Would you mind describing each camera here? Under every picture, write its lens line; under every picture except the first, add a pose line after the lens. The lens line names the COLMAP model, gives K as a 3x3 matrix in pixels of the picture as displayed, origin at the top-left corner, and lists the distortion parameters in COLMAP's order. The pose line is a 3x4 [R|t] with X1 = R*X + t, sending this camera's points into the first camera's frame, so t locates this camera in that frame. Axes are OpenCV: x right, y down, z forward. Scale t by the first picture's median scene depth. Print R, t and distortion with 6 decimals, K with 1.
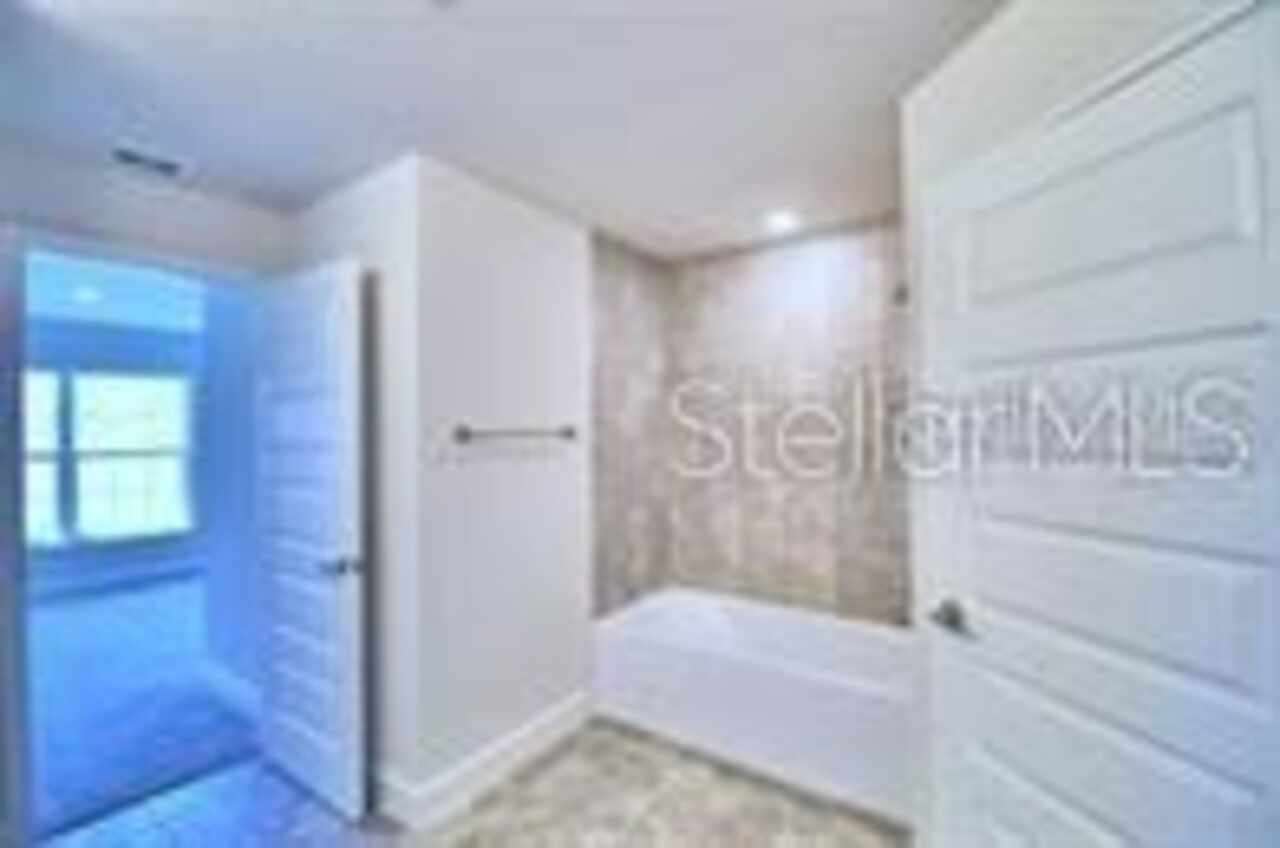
lens RADIAL K [[557.0, 0, 640.0], [0, 557.0, 424.0], [0, 0, 1]] dist [-0.015485, -0.000112]
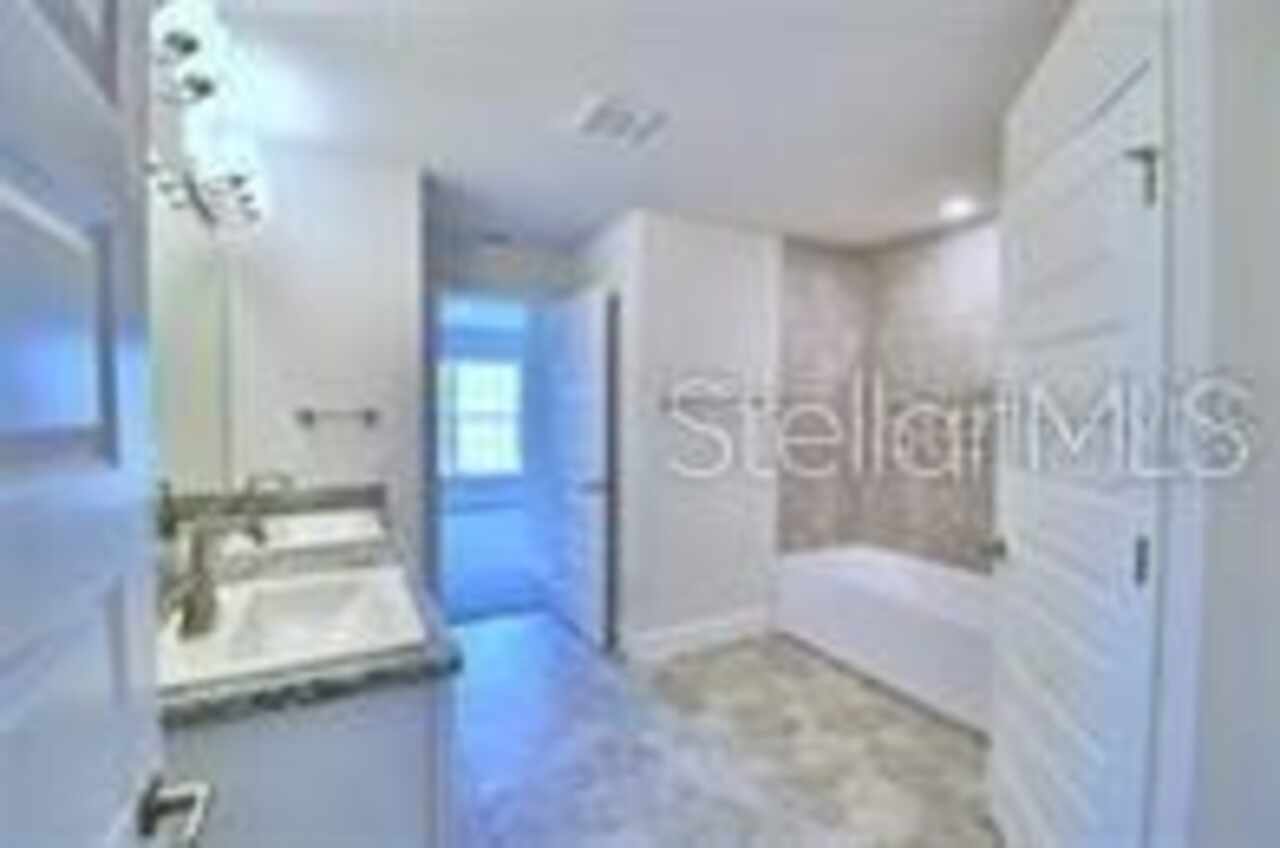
lens RADIAL K [[557.0, 0, 640.0], [0, 557.0, 424.0], [0, 0, 1]] dist [-0.015485, -0.000112]
pose [[0.889255, 0.029037, -0.456489, 0.212435], [-0.007428, 0.998768, 0.049062, 0.002528], [0.457351, -0.040238, 0.888375, -0.245153]]
